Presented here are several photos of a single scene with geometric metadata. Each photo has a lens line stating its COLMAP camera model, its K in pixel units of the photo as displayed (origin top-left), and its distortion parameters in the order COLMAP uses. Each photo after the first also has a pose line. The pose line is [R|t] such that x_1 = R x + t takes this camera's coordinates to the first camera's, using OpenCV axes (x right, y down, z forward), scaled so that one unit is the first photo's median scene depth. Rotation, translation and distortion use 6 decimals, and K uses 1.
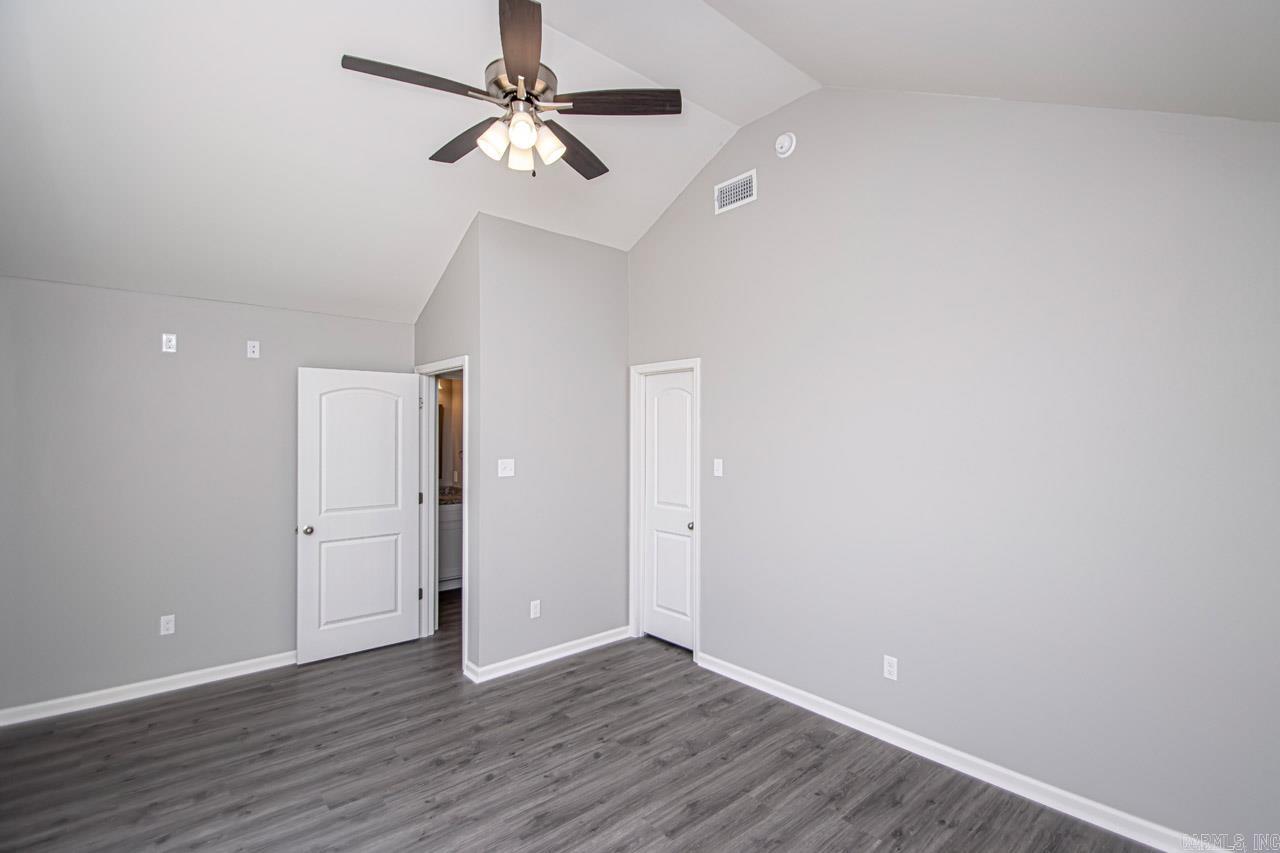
lens RADIAL K [[597.5, 0, 650.1], [0, 597.5, 429.6], [0, 0, 1]] dist [0.028752, -0.023270]
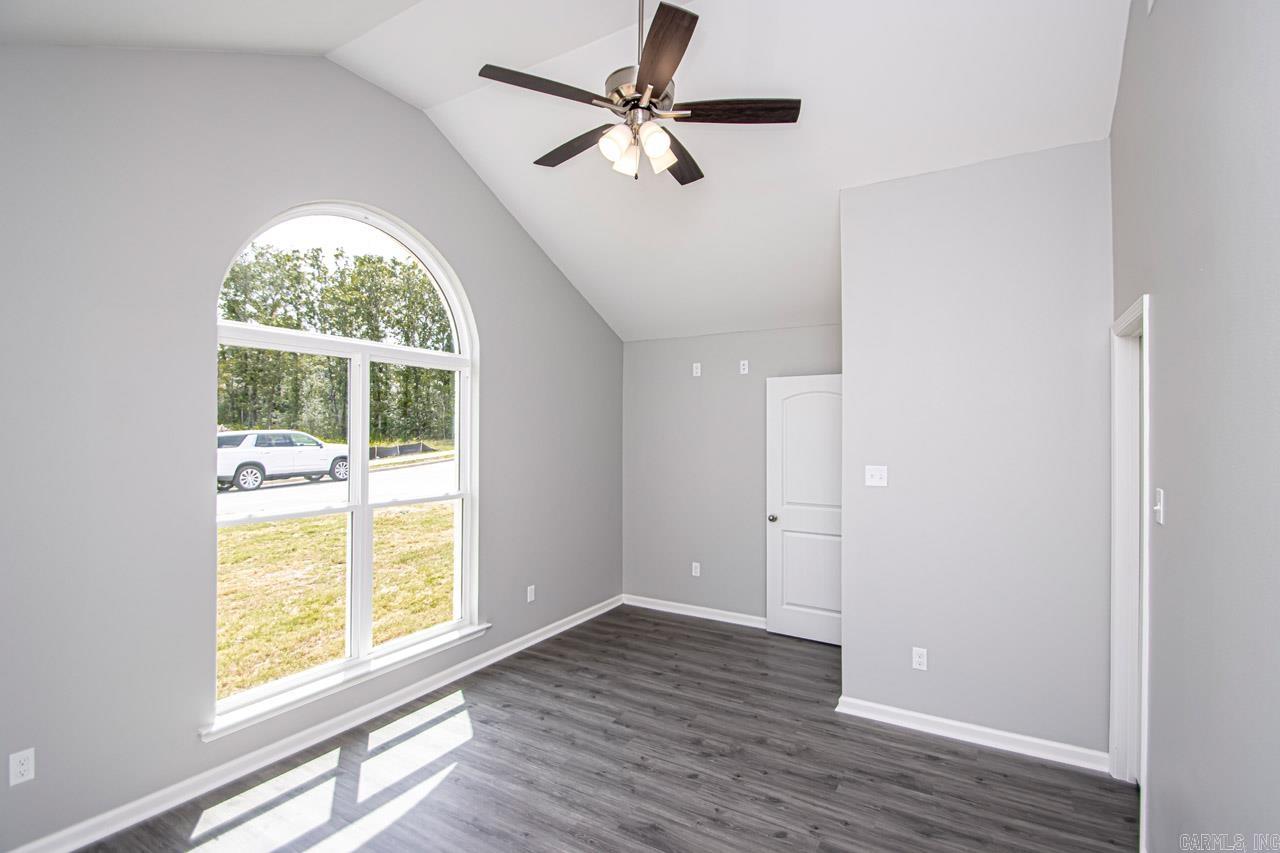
lens RADIAL K [[597.5, 0, 650.1], [0, 597.5, 429.6], [0, 0, 1]] dist [0.028752, -0.023270]
pose [[0.295265, -0.004953, -0.955403, 0.600047], [0.005729, 0.999978, -0.003414, 0.000188], [0.955398, -0.004465, 0.295287, 0.563420]]
